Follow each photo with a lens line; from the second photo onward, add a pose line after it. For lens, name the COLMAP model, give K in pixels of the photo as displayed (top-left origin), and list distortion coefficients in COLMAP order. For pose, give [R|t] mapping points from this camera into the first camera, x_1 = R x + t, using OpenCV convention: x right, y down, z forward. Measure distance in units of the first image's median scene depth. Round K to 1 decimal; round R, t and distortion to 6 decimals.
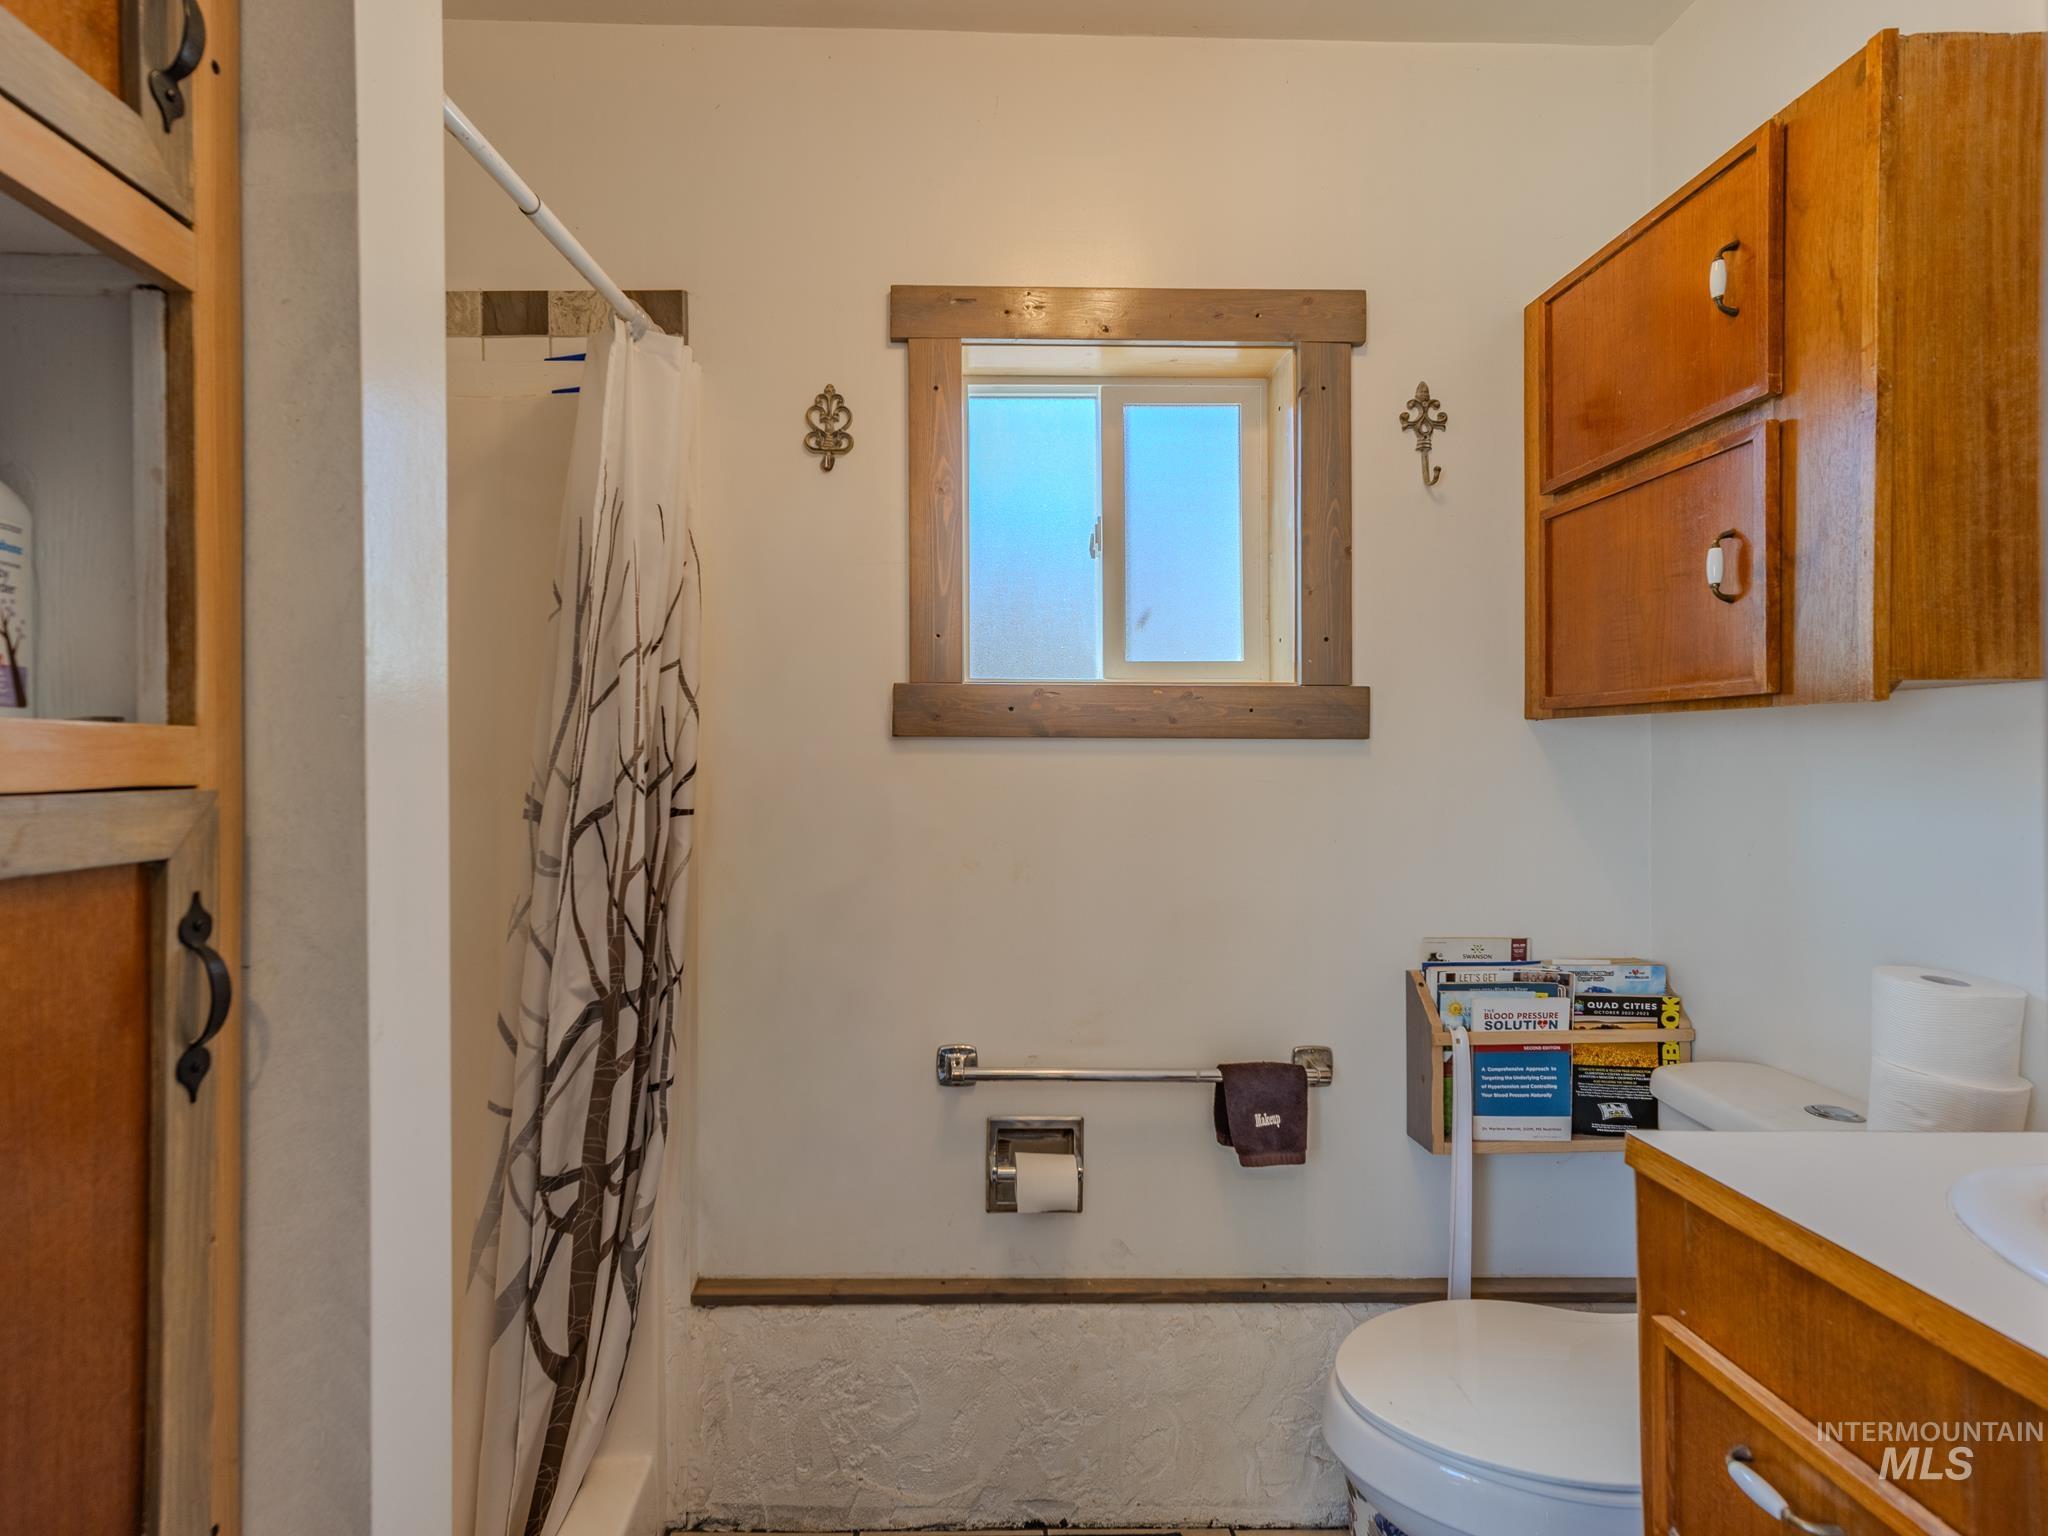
lens RADIAL K [[986.3, 0, 899.5], [0, 986.3, 759.0], [0, 0, 1]] dist [-0.001356, 0.006536]
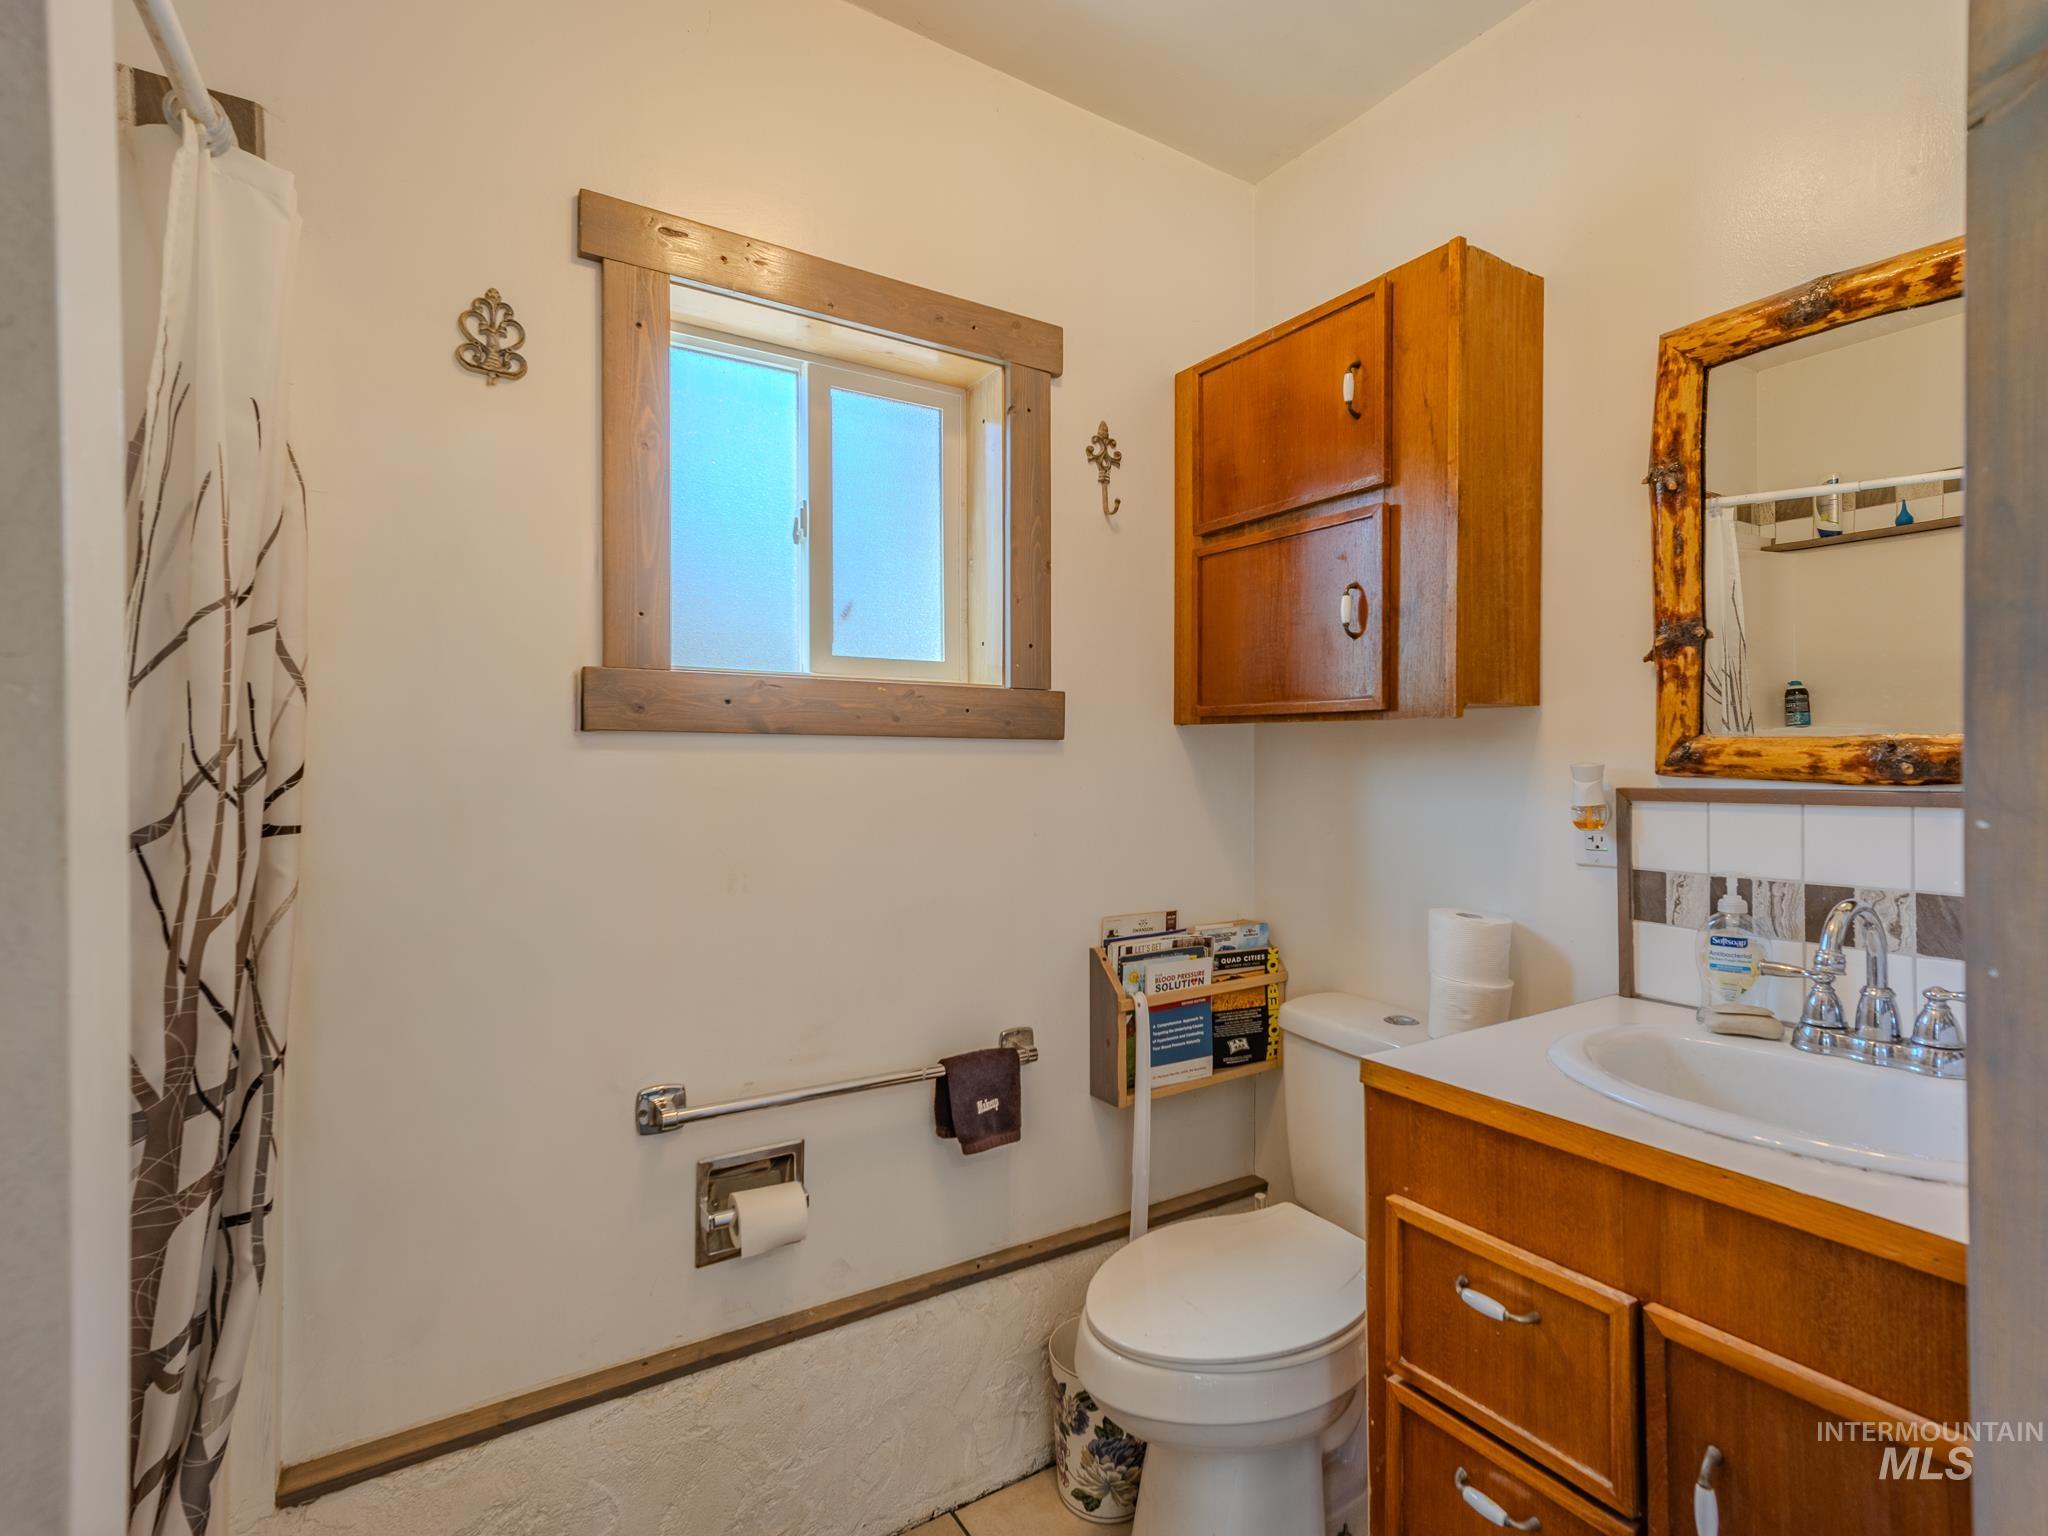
lens RADIAL K [[1018.3, 0, 1013.6], [0, 1018.3, 759.9], [0, 0, 1]] dist [-0.001594, 0.008359]
pose [[0.840103, 0.000361, 0.542427, -0.181963], [-0.002629, 0.999991, 0.003406, -0.001673], [-0.542421, -0.004288, 0.840096, 0.083190]]
